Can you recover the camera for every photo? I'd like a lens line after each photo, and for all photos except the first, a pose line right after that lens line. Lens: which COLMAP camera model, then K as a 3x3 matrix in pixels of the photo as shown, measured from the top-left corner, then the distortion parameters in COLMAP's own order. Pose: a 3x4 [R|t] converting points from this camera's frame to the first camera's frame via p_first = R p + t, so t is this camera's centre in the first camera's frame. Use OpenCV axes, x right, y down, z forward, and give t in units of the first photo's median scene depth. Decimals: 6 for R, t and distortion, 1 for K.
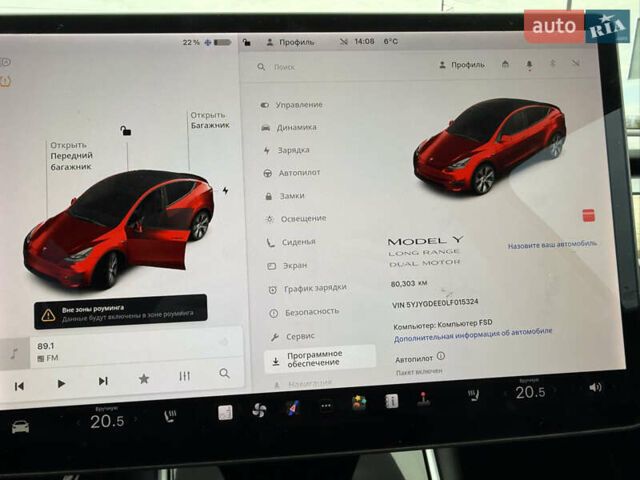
lens RADIAL K [[440.3, 0, 317.4], [0, 440.3, 239.5], [0, 0, 1]] dist [0.001910, -0.001189]
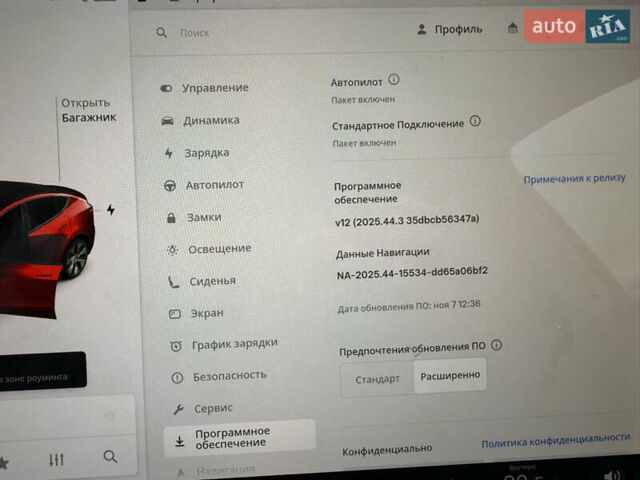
lens RADIAL K [[440.3, 0, 317.4], [0, 440.3, 239.5], [0, 0, 1]] dist [0.001910, -0.001189]
pose [[0.999484, 0.014139, -0.028849, 0.153080], [-0.011686, 0.996440, 0.083489, -0.127356], [0.029927, -0.083109, 0.996091, 0.285011]]
